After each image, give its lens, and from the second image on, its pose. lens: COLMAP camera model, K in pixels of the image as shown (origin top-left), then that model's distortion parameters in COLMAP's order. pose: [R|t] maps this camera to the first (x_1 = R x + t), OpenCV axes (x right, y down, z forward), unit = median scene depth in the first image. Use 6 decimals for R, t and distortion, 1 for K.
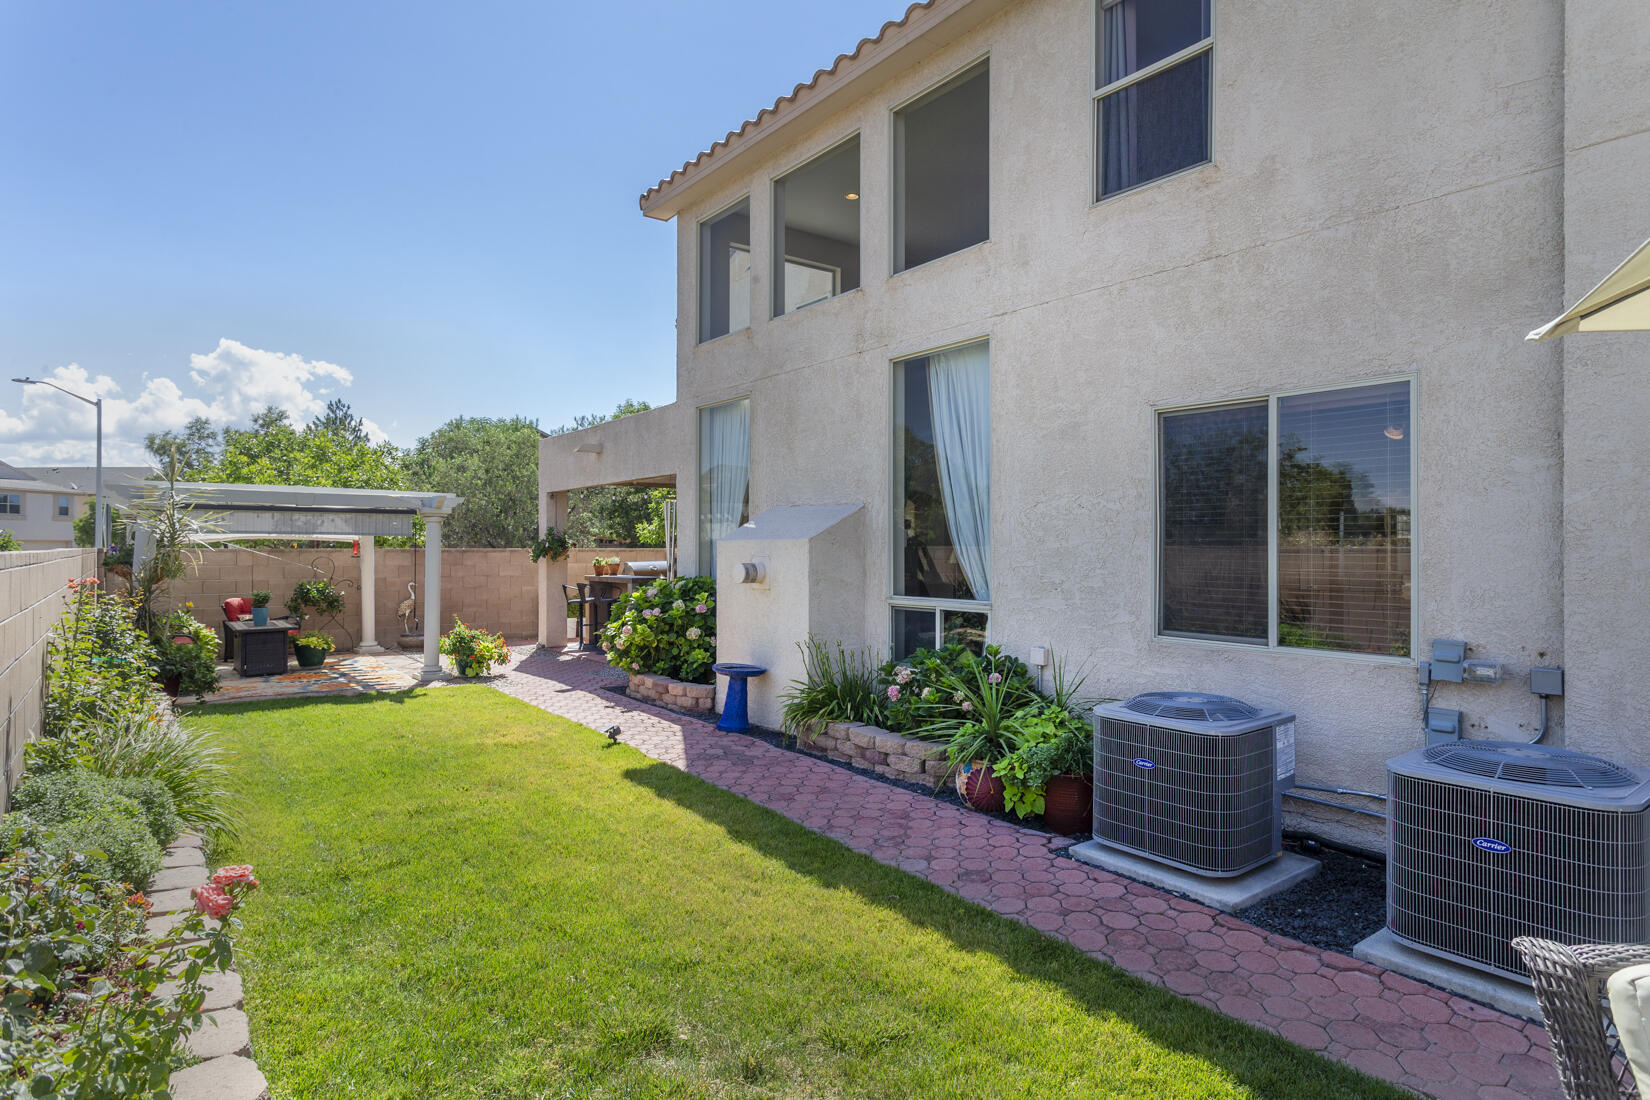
lens RADIAL K [[892.7, 0, 823.3], [0, 892.7, 543.7], [0, 0, 1]] dist [0.001573, 0.002643]
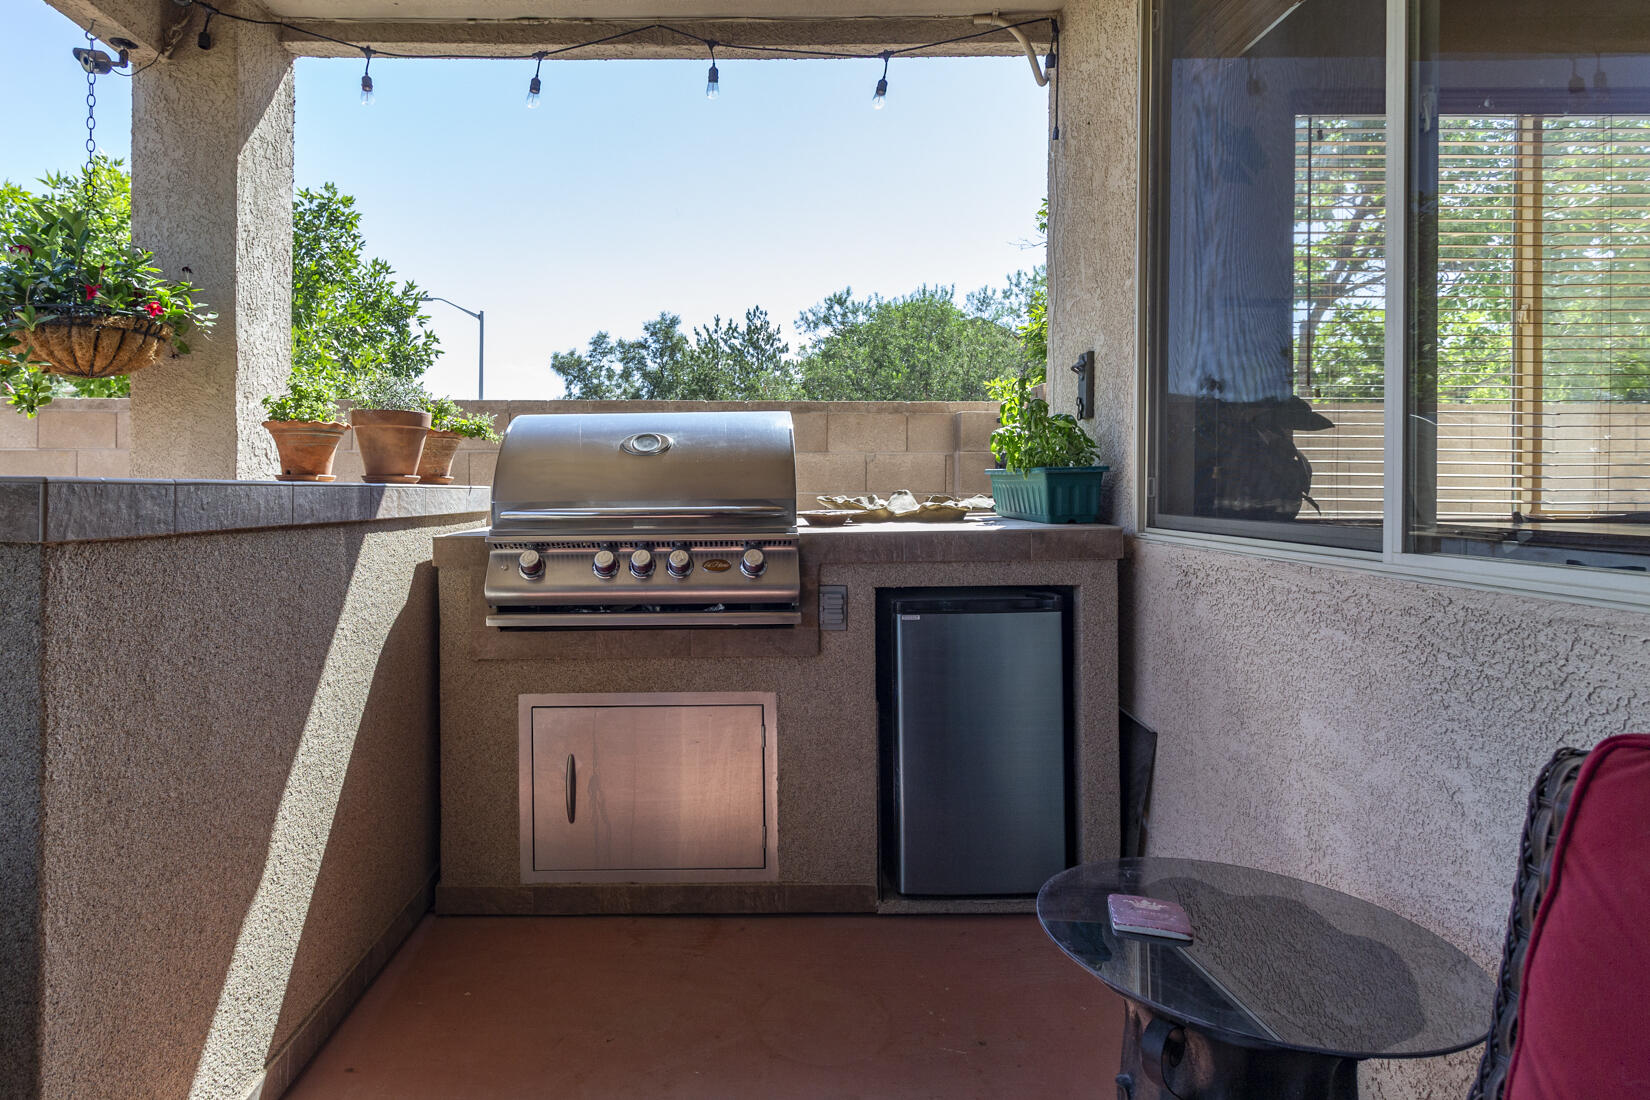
lens RADIAL K [[862.7, 0, 727.2], [0, 862.7, 474.3], [0, 0, 1]] dist [-0.000499, 0.000626]
pose [[0.775639, -0.004777, -0.631159, -0.124997], [-0.001946, 0.999949, -0.009960, 0.055218], [0.631174, 0.008954, 0.775589, 1.434626]]
